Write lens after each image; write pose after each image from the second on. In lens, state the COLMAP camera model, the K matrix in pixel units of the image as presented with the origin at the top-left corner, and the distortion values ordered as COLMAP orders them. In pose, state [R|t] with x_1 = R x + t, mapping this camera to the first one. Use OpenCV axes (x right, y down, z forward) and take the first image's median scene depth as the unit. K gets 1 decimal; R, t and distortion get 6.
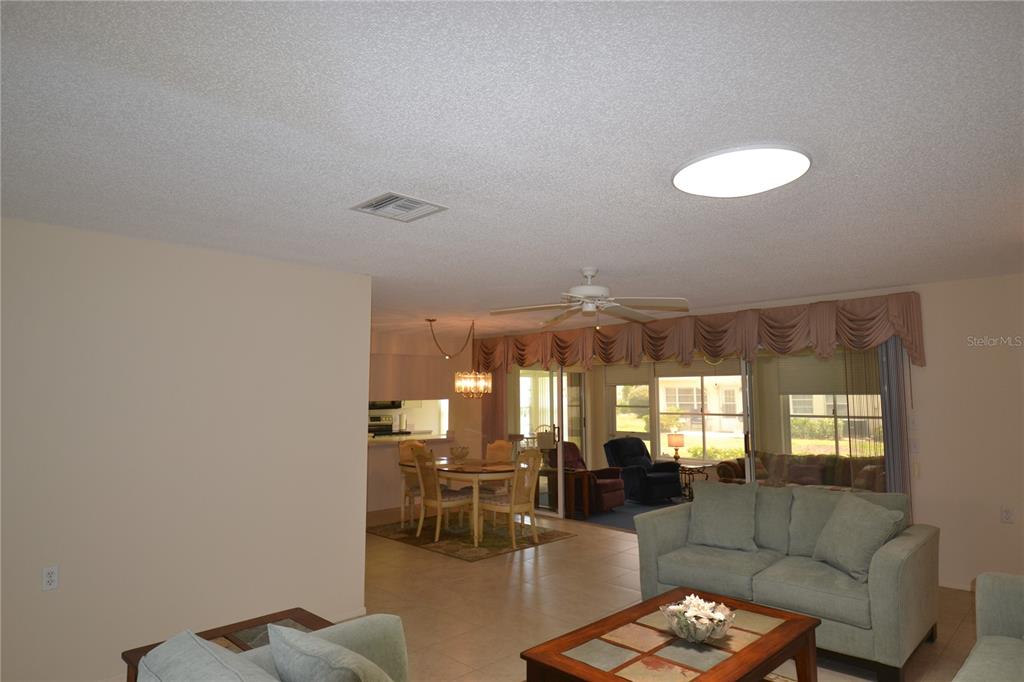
lens RADIAL K [[612.7, 0, 507.4], [0, 612.7, 344.7], [0, 0, 1]] dist [0.033797, -0.044021]
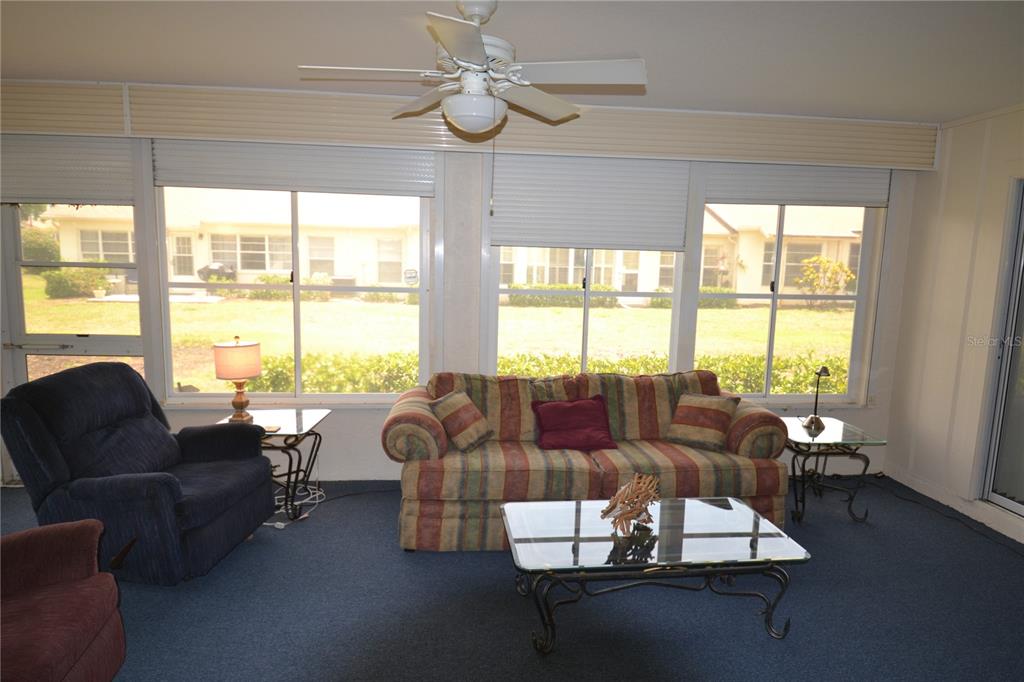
lens RADIAL K [[612.7, 0, 510.0], [0, 612.7, 342.8], [0, 0, 1]] dist [0.033797, -0.044021]
pose [[0.632759, -0.087947, 0.769338, 0.101541], [-0.094587, 0.977311, 0.189517, 0.064926], [-0.768550, -0.192688, 0.610083, 0.705122]]
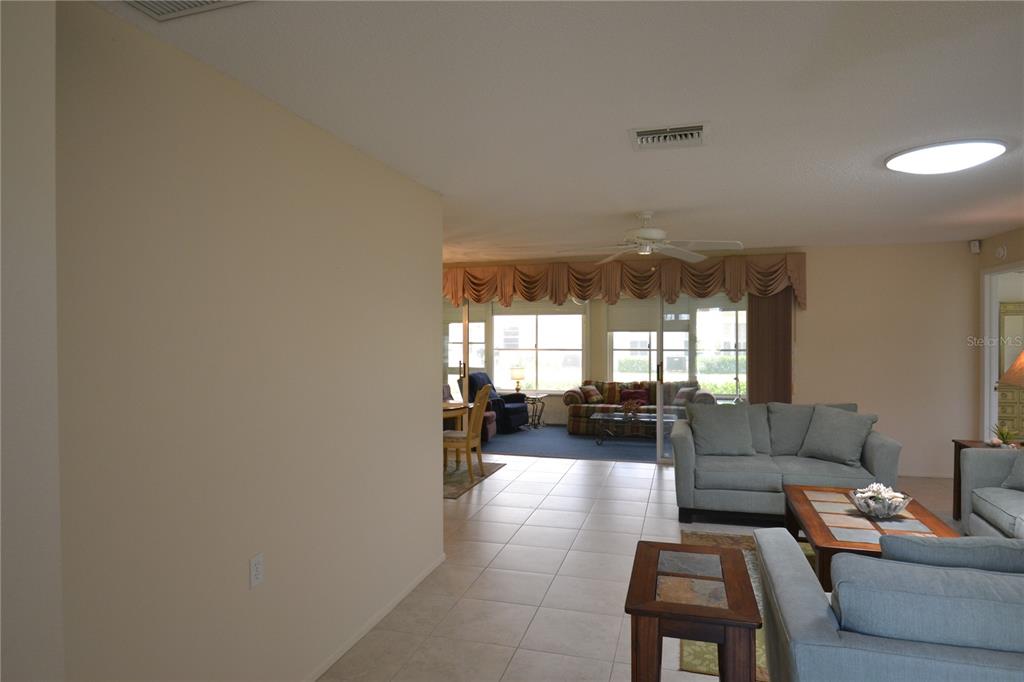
lens RADIAL K [[612.7, 0, 509.8], [0, 612.7, 340.4], [0, 0, 1]] dist [0.033797, -0.044021]
pose [[0.875812, -0.003419, 0.482640, -0.281769], [-0.041631, 0.995713, 0.082598, 0.008942], [-0.480853, -0.092433, 0.871915, 0.075153]]
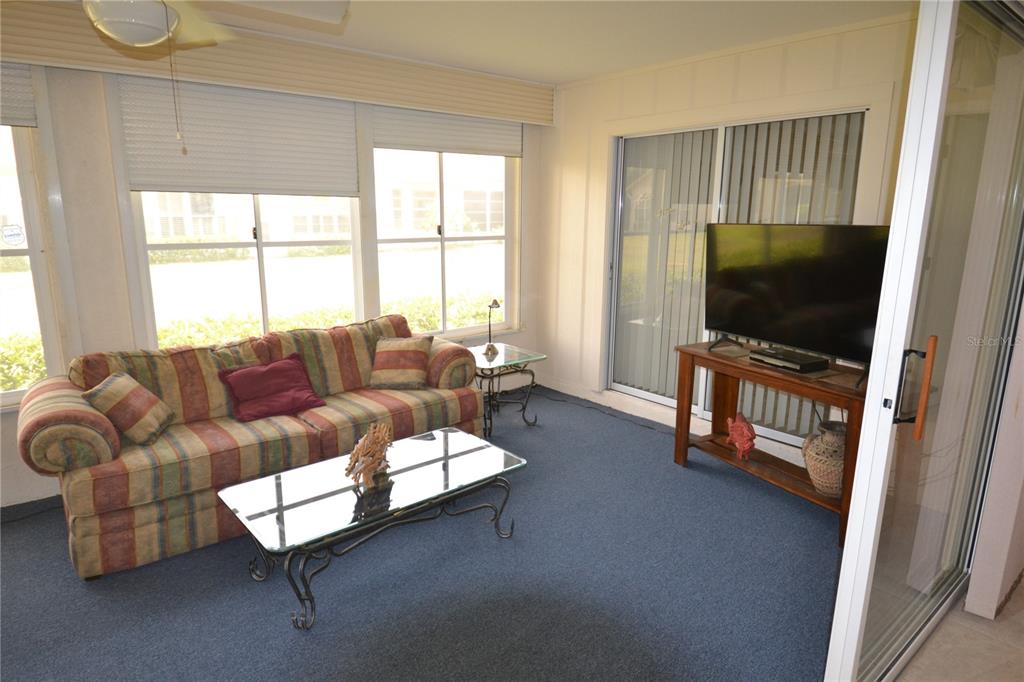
lens RADIAL K [[612.7, 0, 512.9], [0, 612.7, 343.4], [0, 0, 1]] dist [0.033797, -0.044021]
pose [[0.094730, -0.208343, 0.973458, 0.090550], [-0.092794, 0.971750, 0.217007, 0.068942], [-0.991169, -0.110889, 0.072721, 0.741474]]
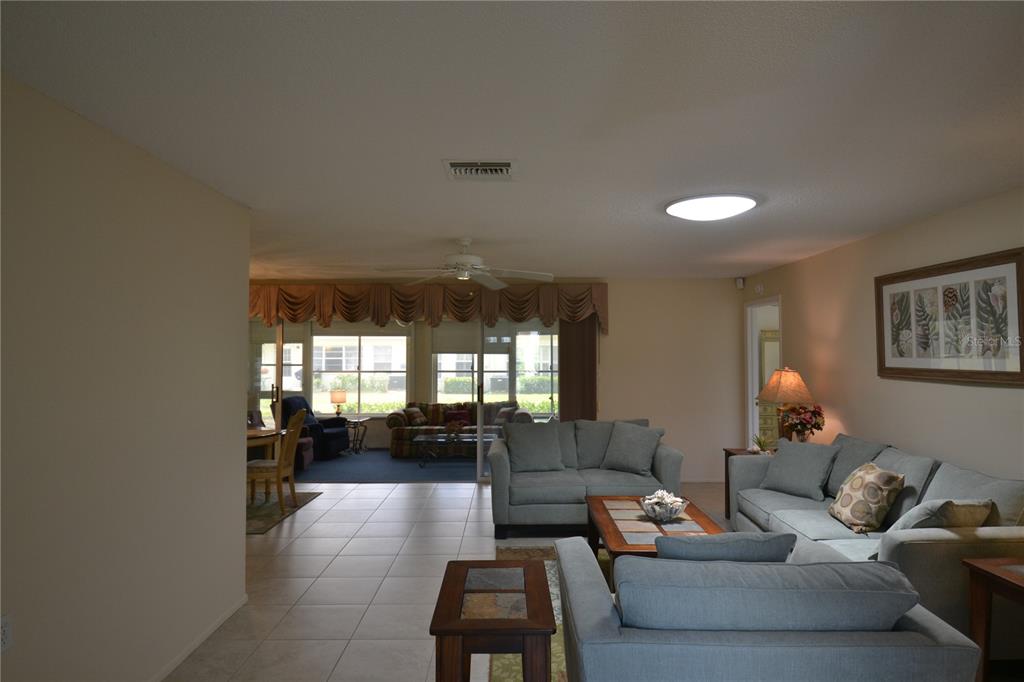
lens RADIAL K [[612.7, 0, 511.1], [0, 612.7, 340.2], [0, 0, 1]] dist [0.033797, -0.044021]
pose [[0.708007, 0.022106, 0.705859, -0.278190], [-0.063836, 0.997421, 0.032794, 0.007391], [-0.703314, -0.068278, 0.707592, 0.068122]]
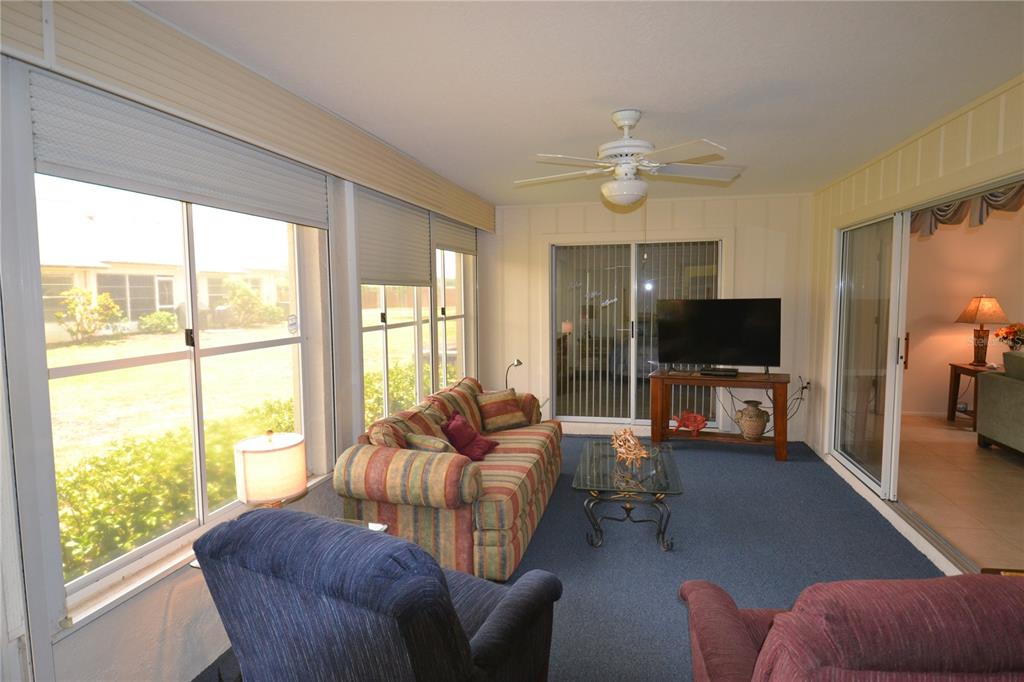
lens RADIAL K [[612.7, 0, 518.0], [0, 612.7, 349.4], [0, 0, 1]] dist [0.033797, -0.044021]
pose [[-0.560026, -0.067499, 0.825721, 0.031983], [-0.060758, 0.997338, 0.040321, 0.103382], [-0.826244, -0.027589, -0.562636, 1.147286]]
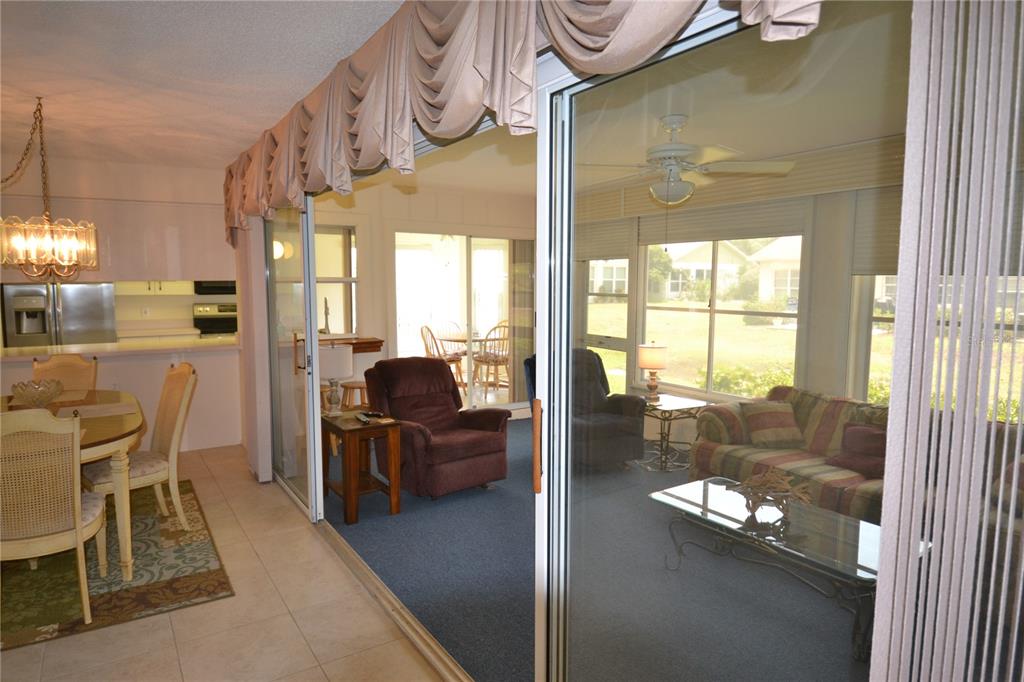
lens RADIAL K [[612.7, 0, 513.6], [0, 612.7, 341.9], [0, 0, 1]] dist [0.033797, -0.044021]
pose [[0.979986, 0.027464, -0.197163, 0.282113], [0.009506, 0.982851, 0.184157, 0.042058], [0.198840, -0.182346, 0.962919, 0.480661]]
